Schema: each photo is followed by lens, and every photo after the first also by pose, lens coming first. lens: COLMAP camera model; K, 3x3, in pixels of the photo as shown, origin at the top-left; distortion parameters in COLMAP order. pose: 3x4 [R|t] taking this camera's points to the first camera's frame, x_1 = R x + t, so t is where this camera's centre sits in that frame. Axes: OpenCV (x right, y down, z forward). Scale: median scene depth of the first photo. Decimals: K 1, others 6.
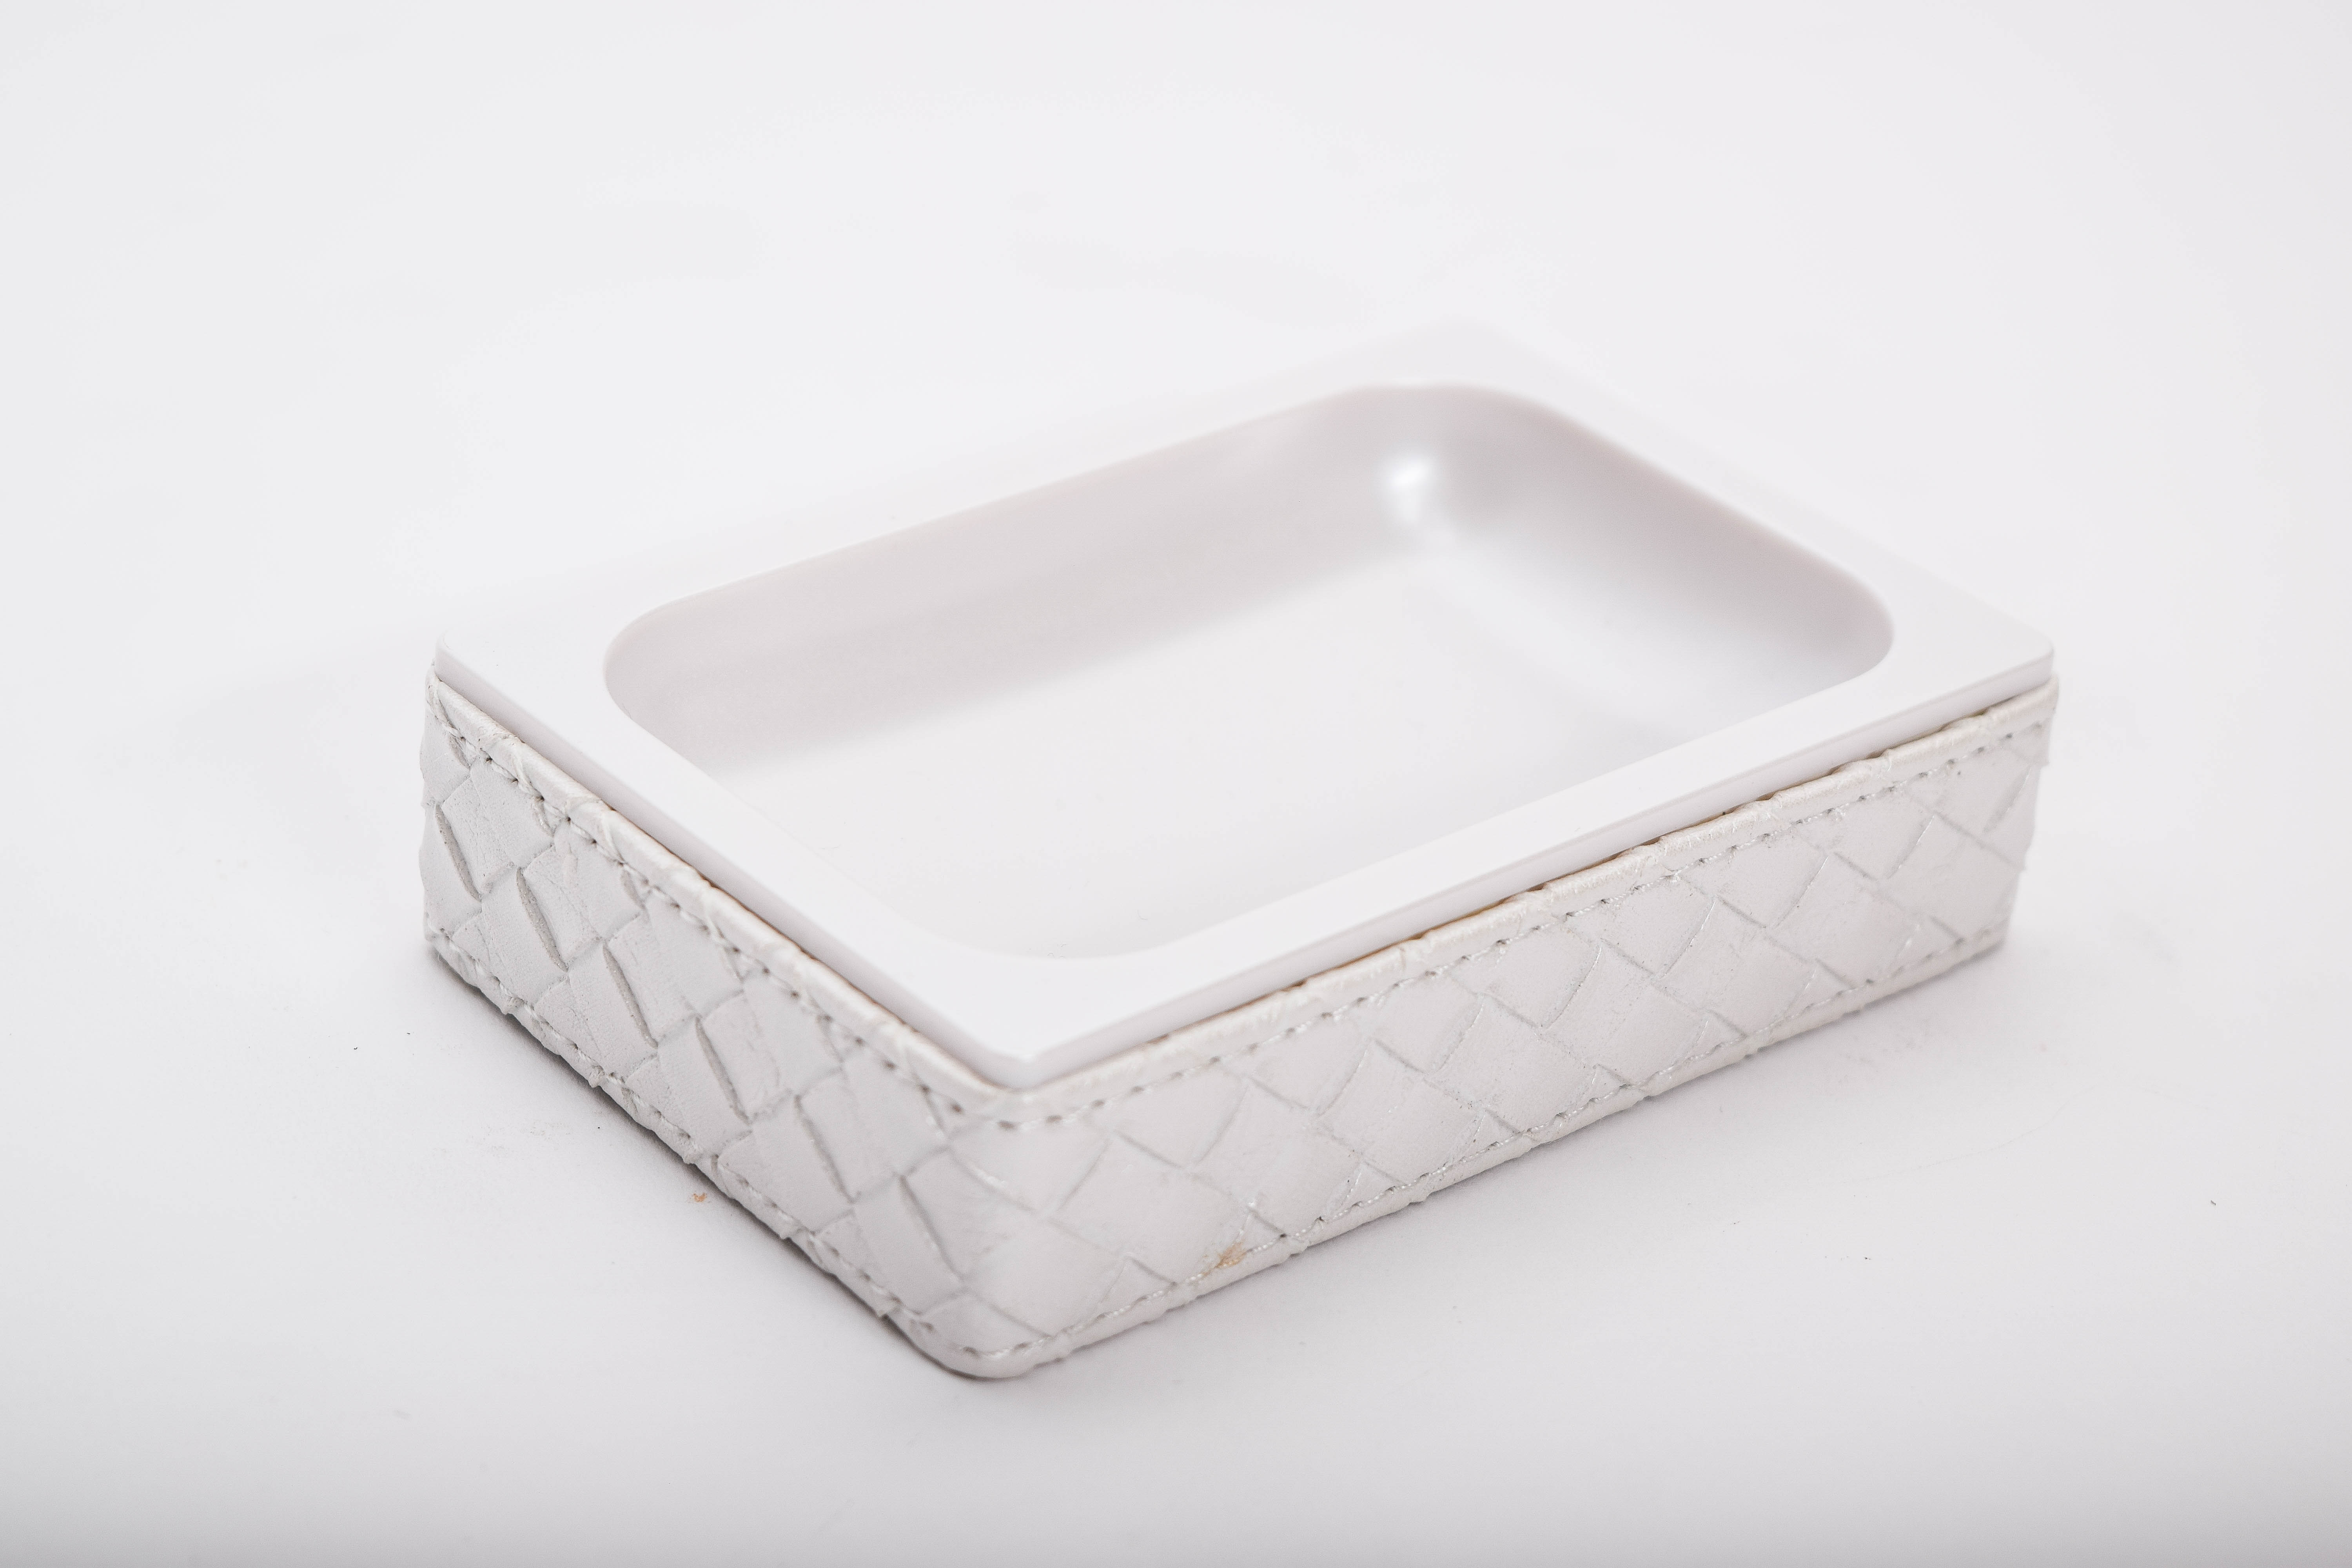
lens RADIAL K [[5160.2, 0, 1176.0], [0, 5160.2, 784.0], [0, 0, 1]] dist [-0.019249, -0.057500]
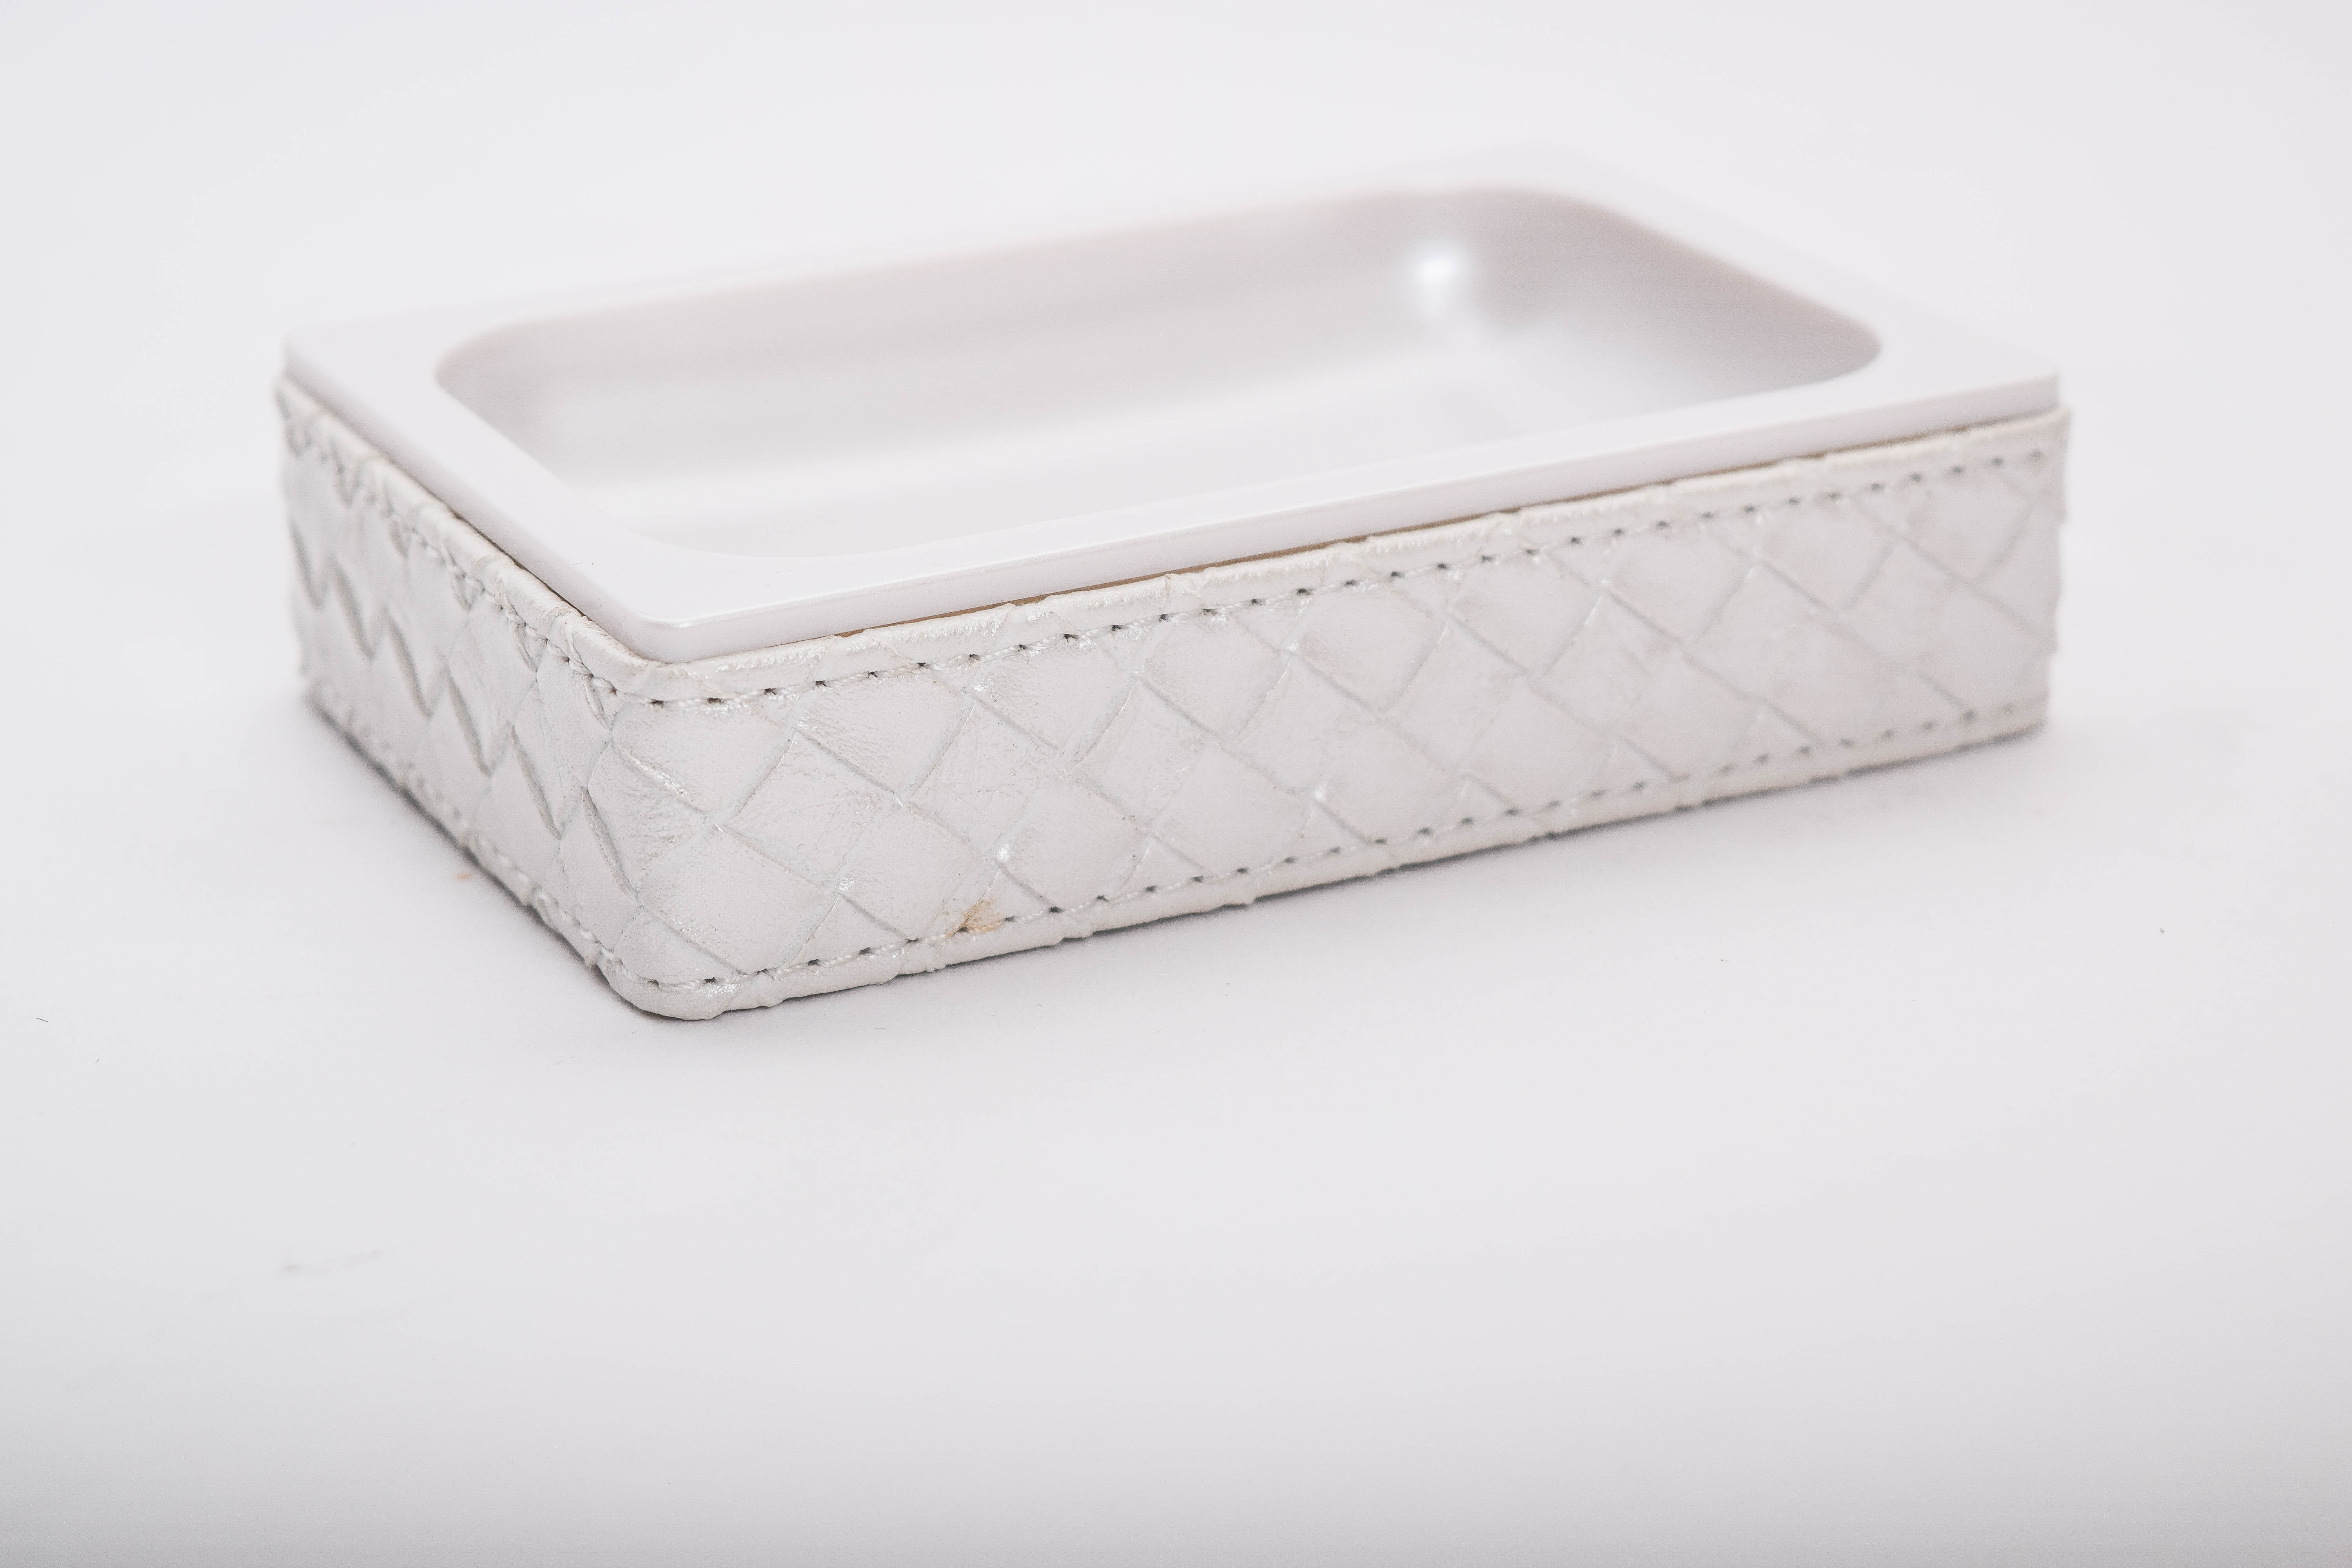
lens RADIAL K [[5160.2, 0, 1176.0], [0, 5160.2, 784.0], [0, 0, 1]] dist [-0.019249, -0.057500]
pose [[0.972920, 0.000703, -0.231141, 0.247380], [-0.034947, 0.988948, -0.144089, 0.192844], [0.228485, 0.148264, 0.962191, 0.130591]]
